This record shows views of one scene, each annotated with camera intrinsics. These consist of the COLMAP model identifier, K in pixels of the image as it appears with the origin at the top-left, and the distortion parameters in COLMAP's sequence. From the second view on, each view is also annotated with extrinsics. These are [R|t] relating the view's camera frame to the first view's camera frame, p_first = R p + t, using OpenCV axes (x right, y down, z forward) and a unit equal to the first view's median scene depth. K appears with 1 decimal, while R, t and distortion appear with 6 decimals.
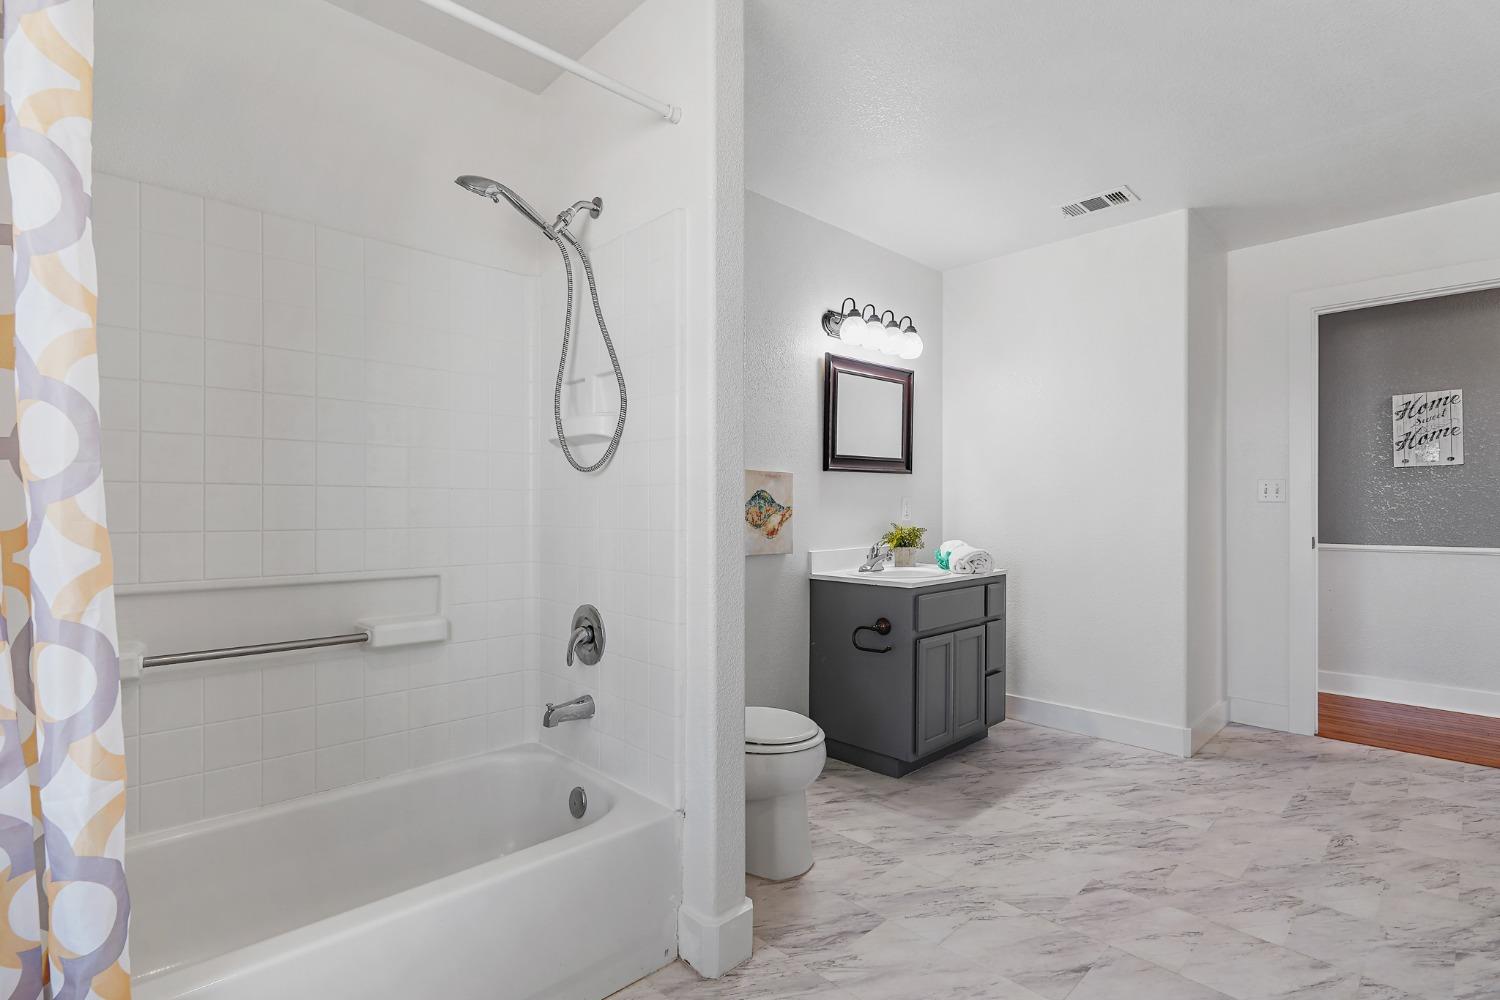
lens RADIAL K [[699.4, 0, 756.4], [0, 699.4, 506.8], [0, 0, 1]] dist [-0.001550, 0.000431]
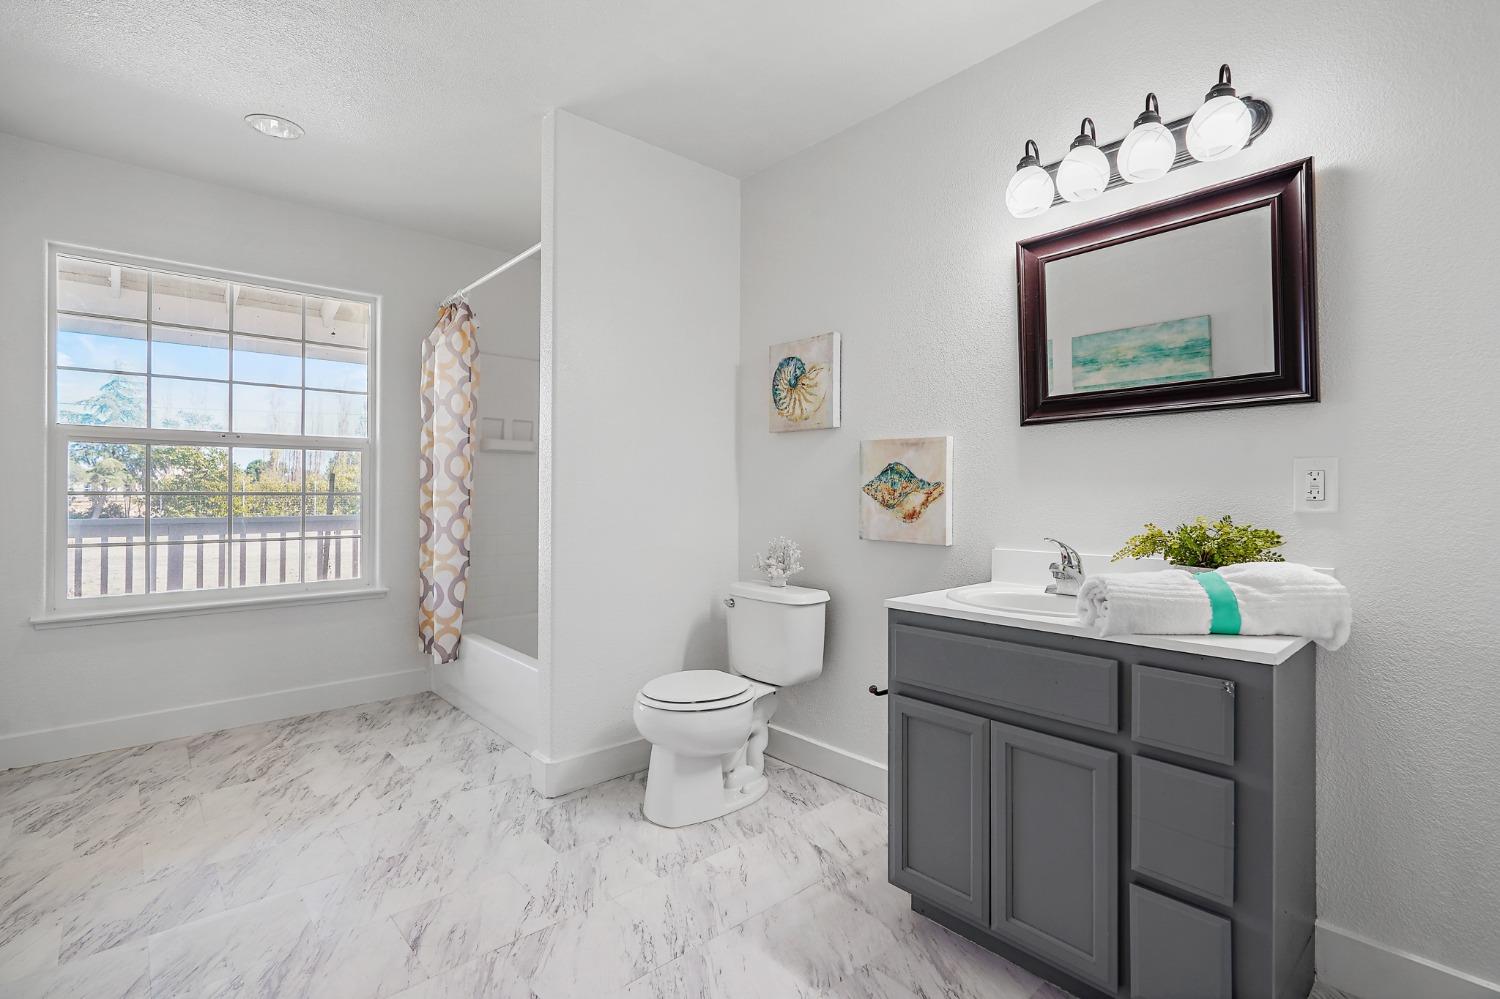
lens RADIAL K [[699.4, 0, 764.3], [0, 699.4, 493.4], [0, 0, 1]] dist [-0.001550, 0.000431]
pose [[-0.024252, 0.002625, -0.999702, 0.828988], [-0.004503, 0.999986, 0.002735, 0.010686], [0.999696, 0.004568, -0.024240, 0.871166]]
